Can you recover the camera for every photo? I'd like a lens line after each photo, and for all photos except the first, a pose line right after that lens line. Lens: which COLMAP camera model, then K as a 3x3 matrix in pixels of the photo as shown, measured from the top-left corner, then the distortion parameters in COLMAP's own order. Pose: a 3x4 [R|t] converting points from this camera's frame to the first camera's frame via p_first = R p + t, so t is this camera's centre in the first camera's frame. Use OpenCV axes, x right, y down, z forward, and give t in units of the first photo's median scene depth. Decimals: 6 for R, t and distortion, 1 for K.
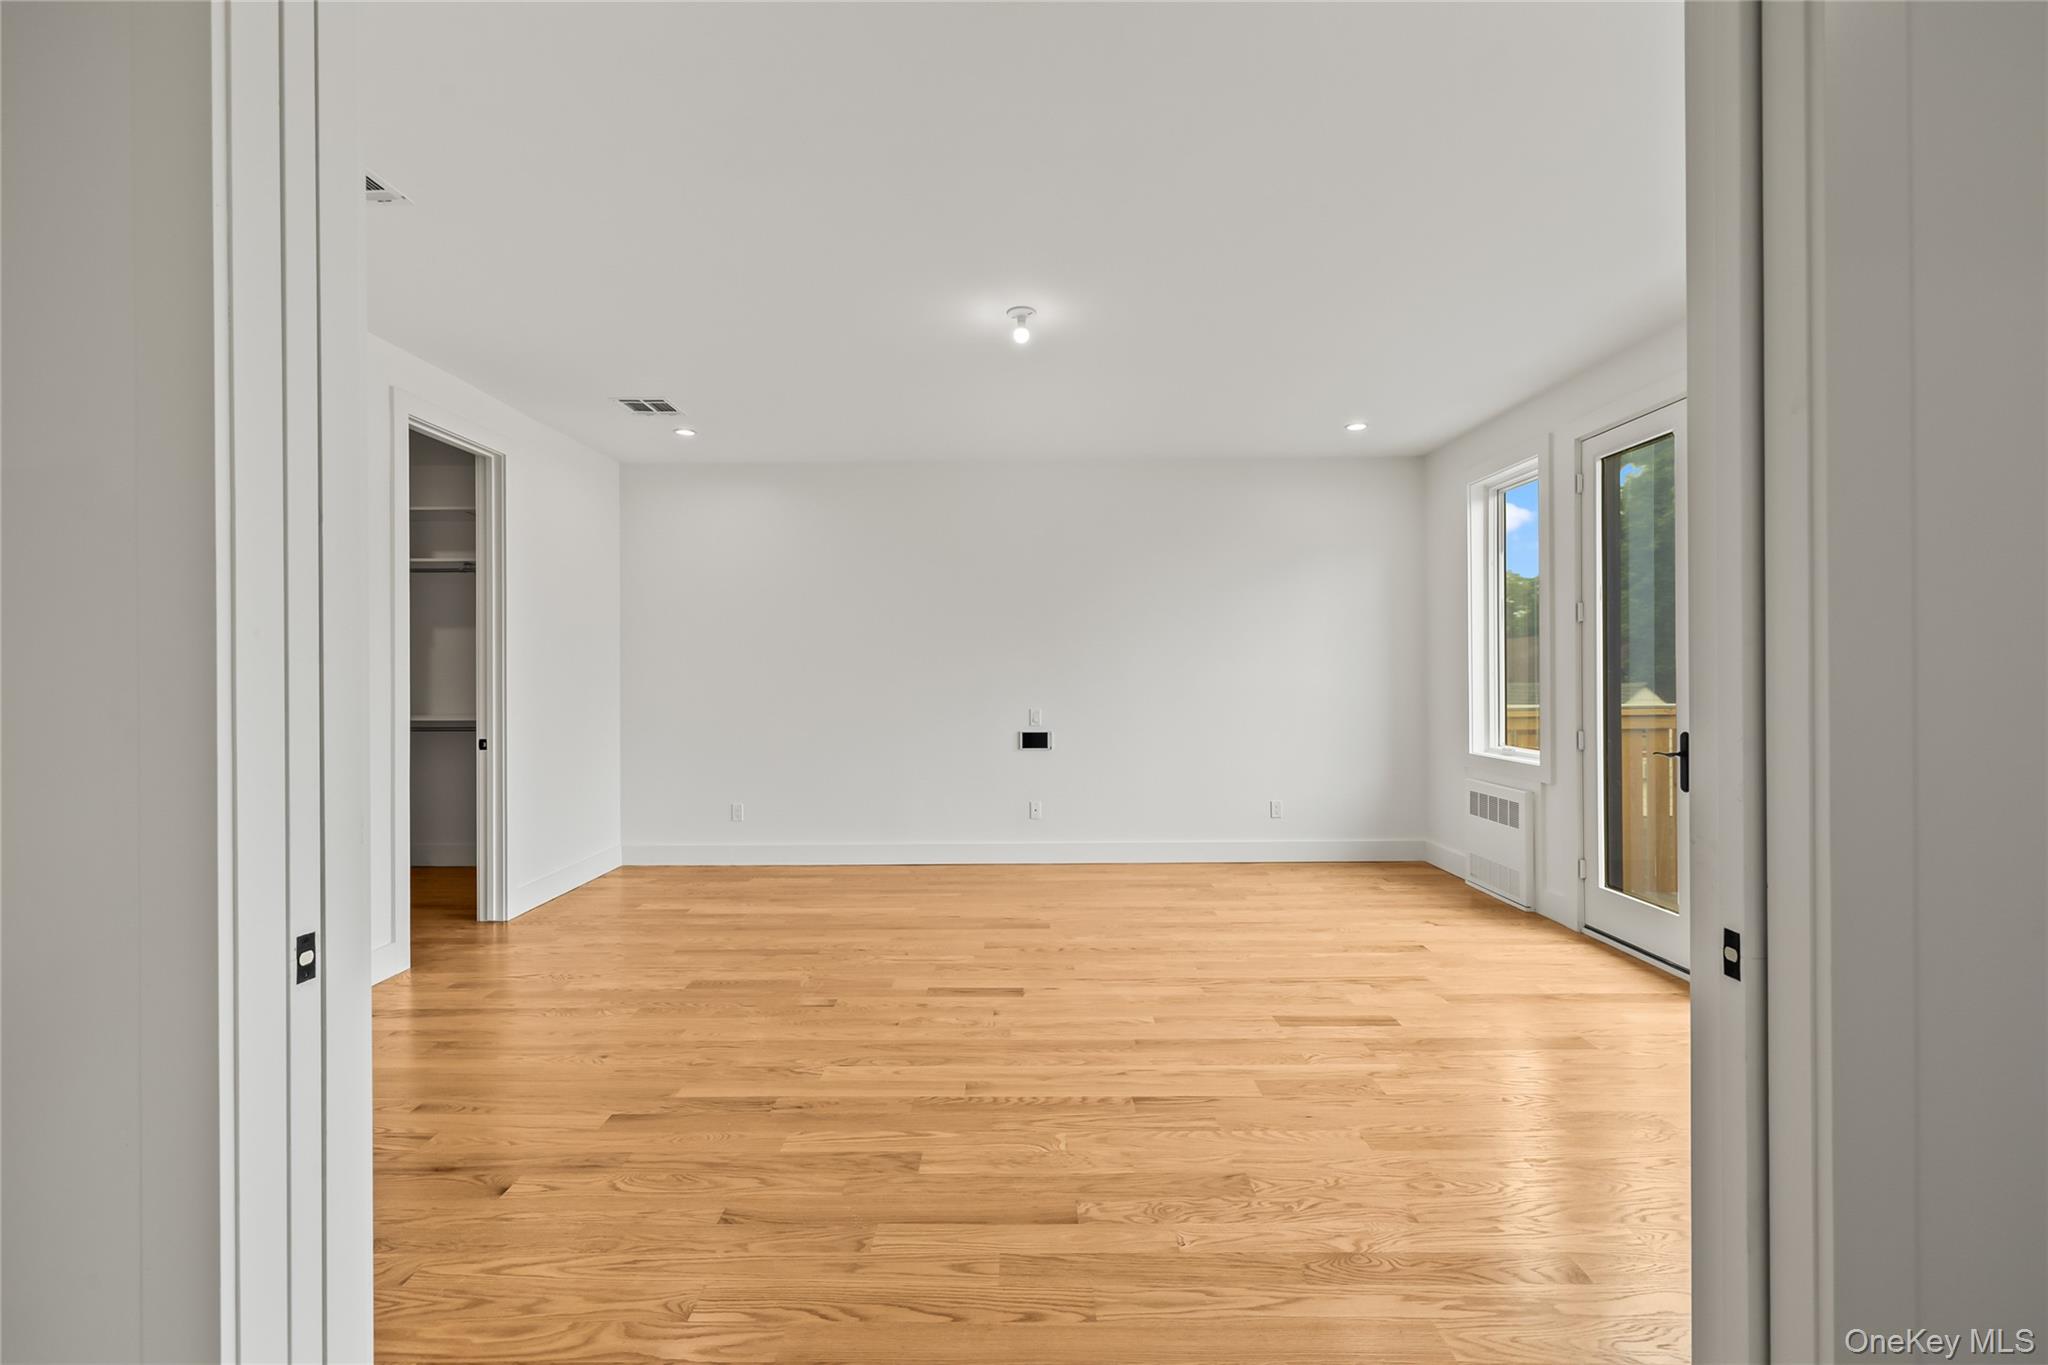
lens RADIAL K [[865.3, 0, 1014.7], [0, 865.3, 668.5], [0, 0, 1]] dist [0.003746, 0.001280]
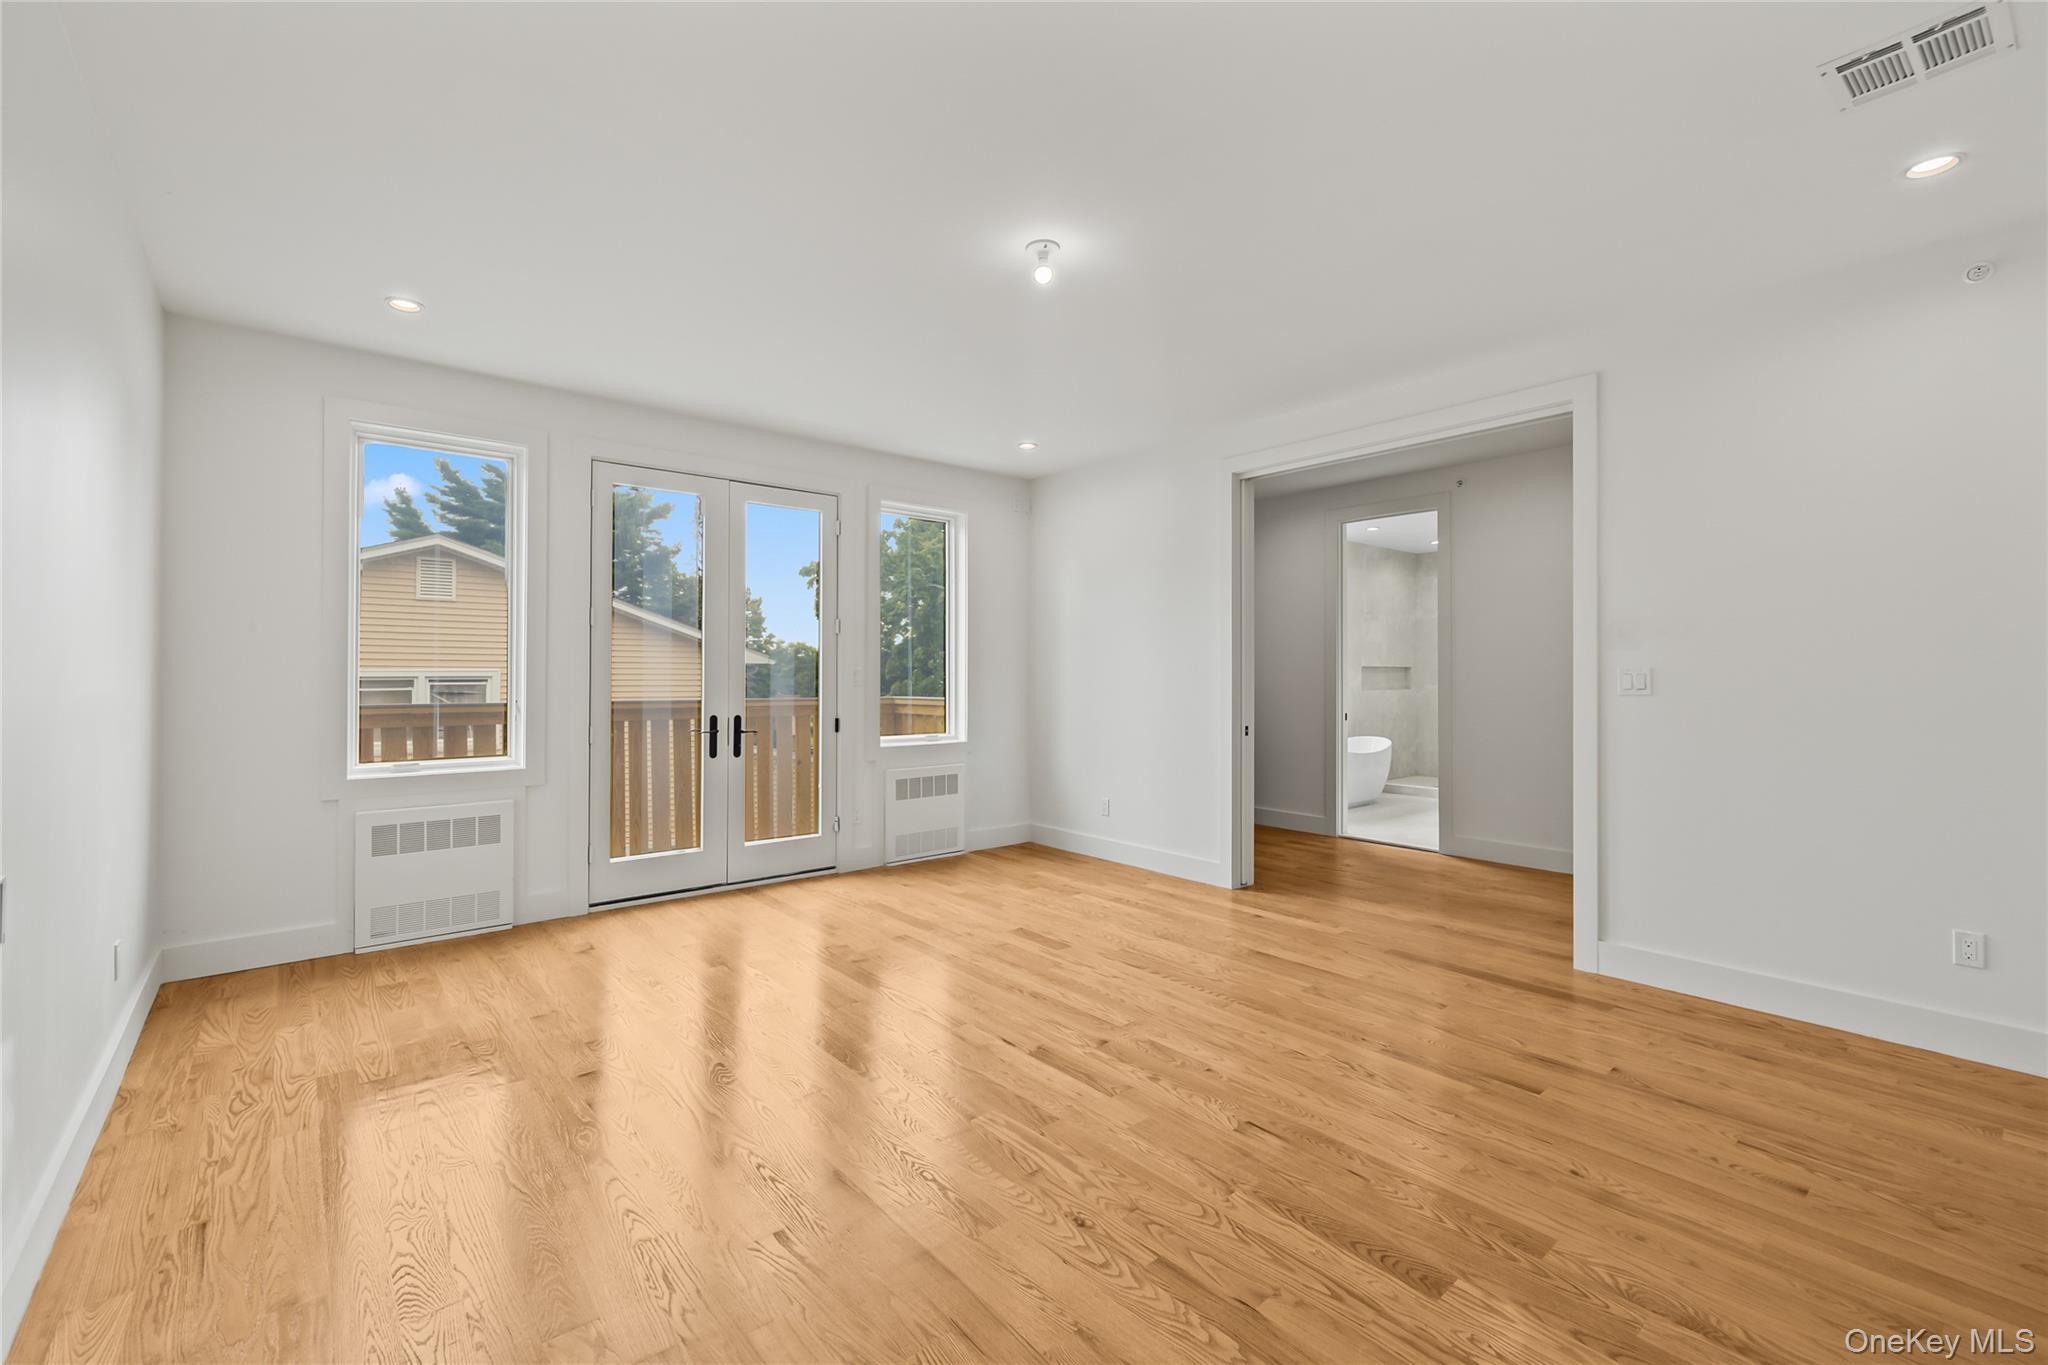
lens RADIAL K [[865.3, 0, 1021.5], [0, 865.3, 675.4], [0, 0, 1]] dist [0.003746, 0.001280]
pose [[-0.656737, 0.004558, 0.754106, -0.594429], [-0.003005, 0.999958, -0.008661, 0.018414], [-0.754114, -0.007954, -0.656696, 1.518150]]
